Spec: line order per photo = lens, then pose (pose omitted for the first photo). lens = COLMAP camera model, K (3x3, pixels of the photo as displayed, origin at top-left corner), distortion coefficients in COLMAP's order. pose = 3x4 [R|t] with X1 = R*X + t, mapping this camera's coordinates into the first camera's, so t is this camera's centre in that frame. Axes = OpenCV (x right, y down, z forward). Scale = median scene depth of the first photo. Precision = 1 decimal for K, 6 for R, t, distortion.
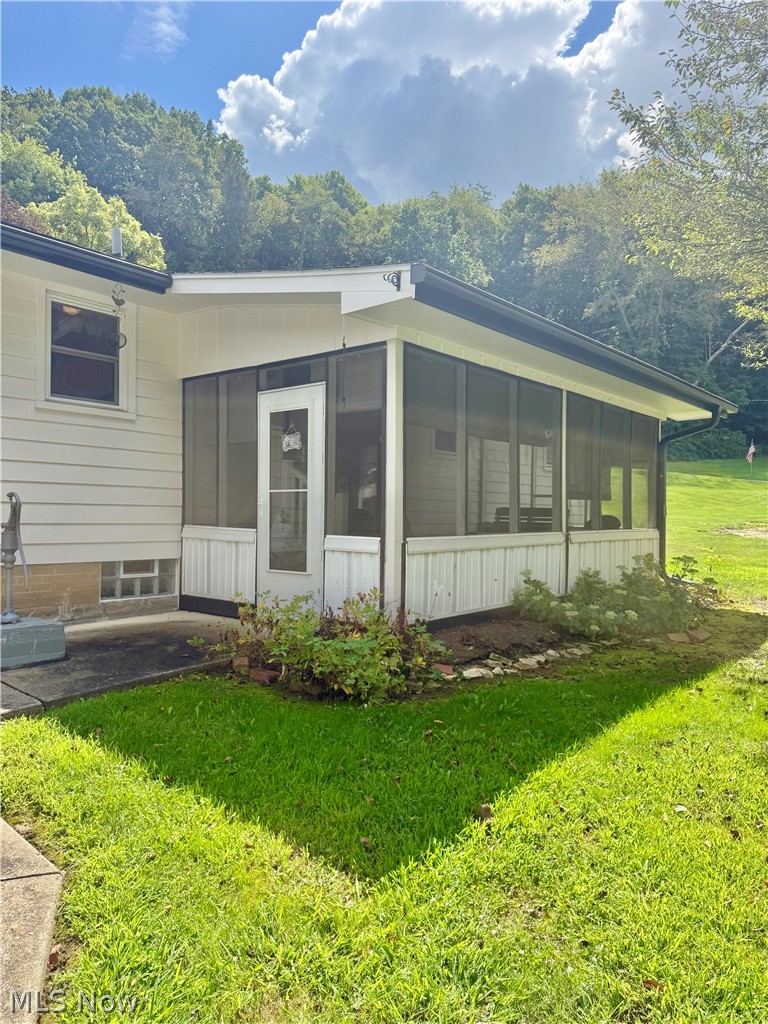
lens RADIAL K [[722.4, 0, 380.7], [0, 722.4, 507.2], [0, 0, 1]] dist [0.056829, -0.071144]
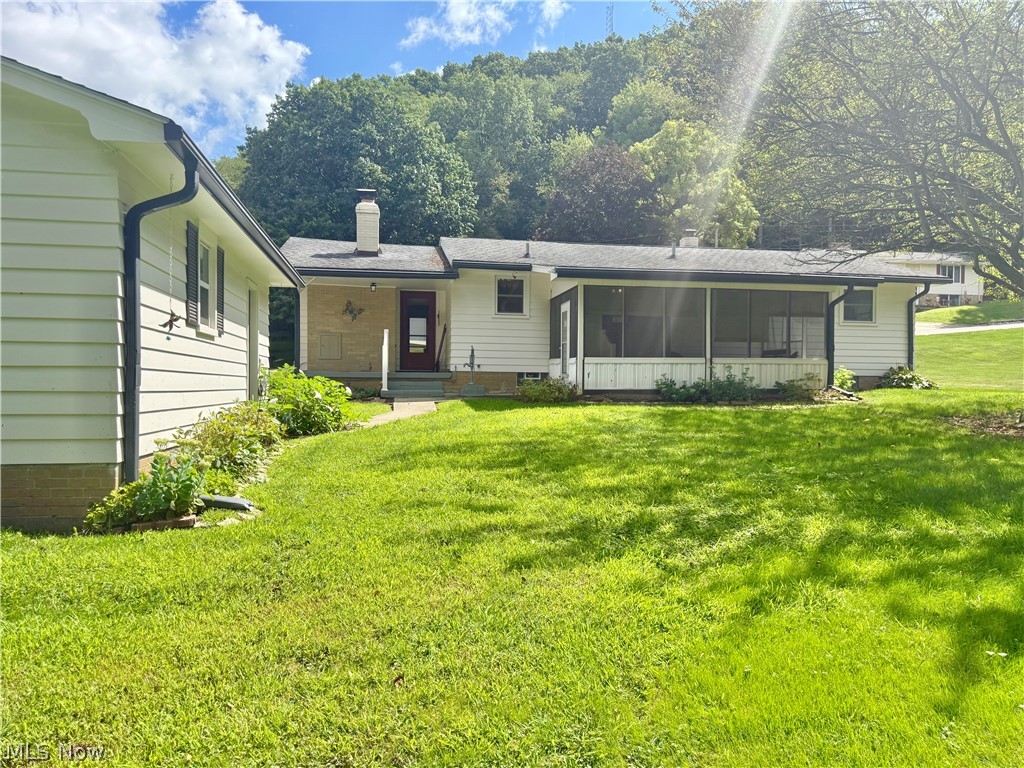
lens RADIAL K [[722.4, 0, 515.5], [0, 722.4, 391.2], [0, 0, 1]] dist [0.056829, -0.071144]
pose [[0.762997, -0.000516, -0.646402, 1.329011], [0.012457, 0.999826, 0.013907, 0.106382], [0.646282, -0.018664, 0.762870, -1.038419]]
